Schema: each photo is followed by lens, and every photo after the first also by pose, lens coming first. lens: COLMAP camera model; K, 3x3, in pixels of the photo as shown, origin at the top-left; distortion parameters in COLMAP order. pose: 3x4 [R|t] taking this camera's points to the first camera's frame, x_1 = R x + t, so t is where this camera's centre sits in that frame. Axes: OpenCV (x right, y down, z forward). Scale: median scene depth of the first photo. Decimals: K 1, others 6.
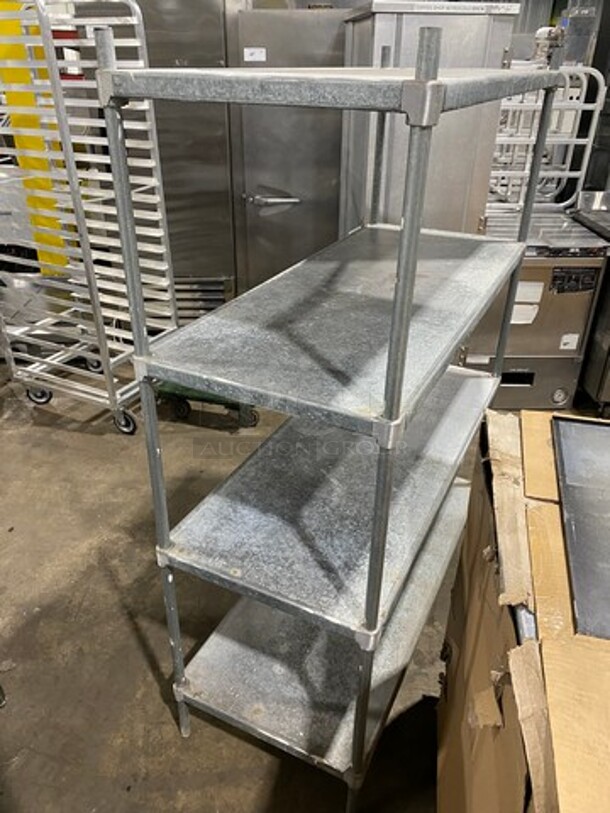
lens RADIAL K [[618.4, 0, 304.6], [0, 618.4, 403.1], [0, 0, 1]] dist [0.051852, -0.068282]
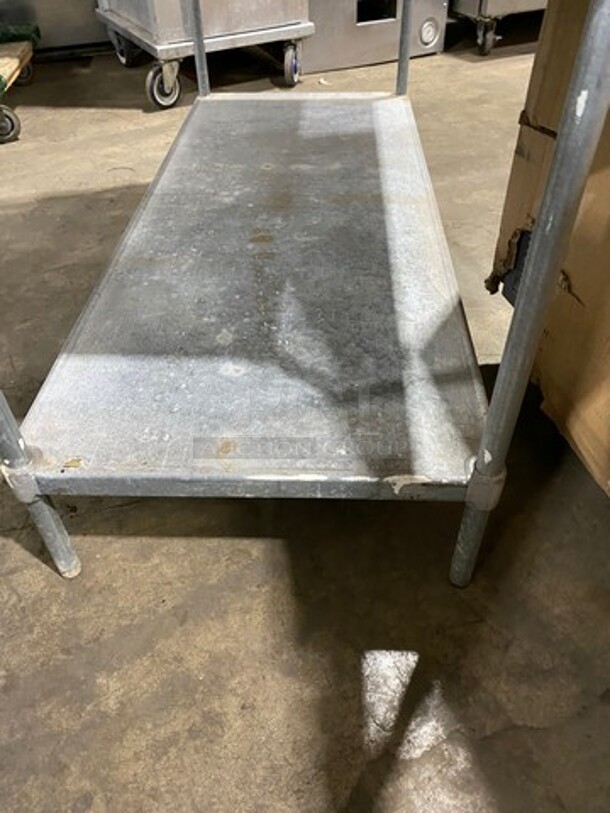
lens RADIAL K [[618.4, 0, 304.6], [0, 618.4, 403.1], [0, 0, 1]] dist [0.051852, -0.068282]
pose [[0.914866, -0.303605, 0.266166, -0.134515], [0.232488, 0.935087, 0.267510, 0.376397], [-0.330106, -0.182855, 0.926064, 0.612767]]
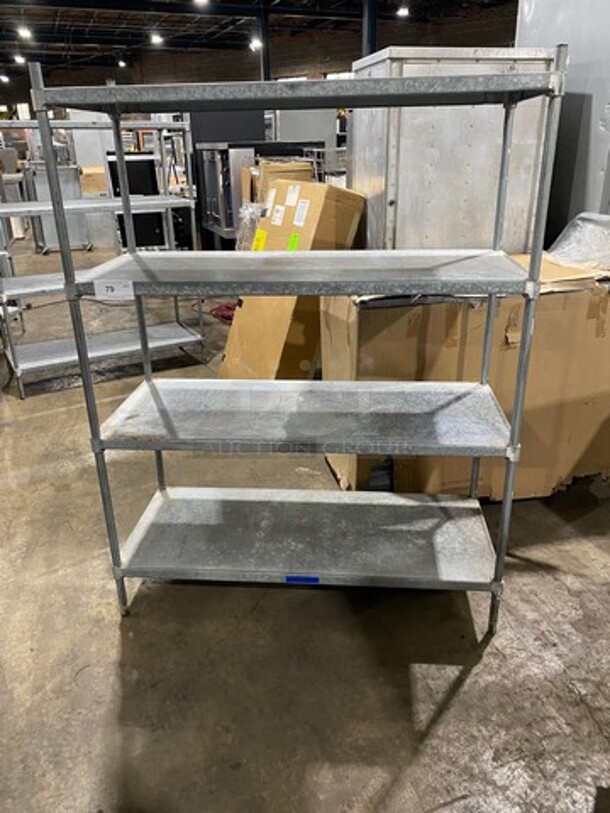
lens RADIAL K [[618.4, 0, 304.6], [0, 618.4, 403.1], [0, 0, 1]] dist [0.051852, -0.068282]
pose [[-0.356415, -0.373006, 0.856642, -1.039810], [0.467646, 0.722527, 0.509177, -0.624073], [-0.808873, 0.582083, -0.083085, 1.293058]]
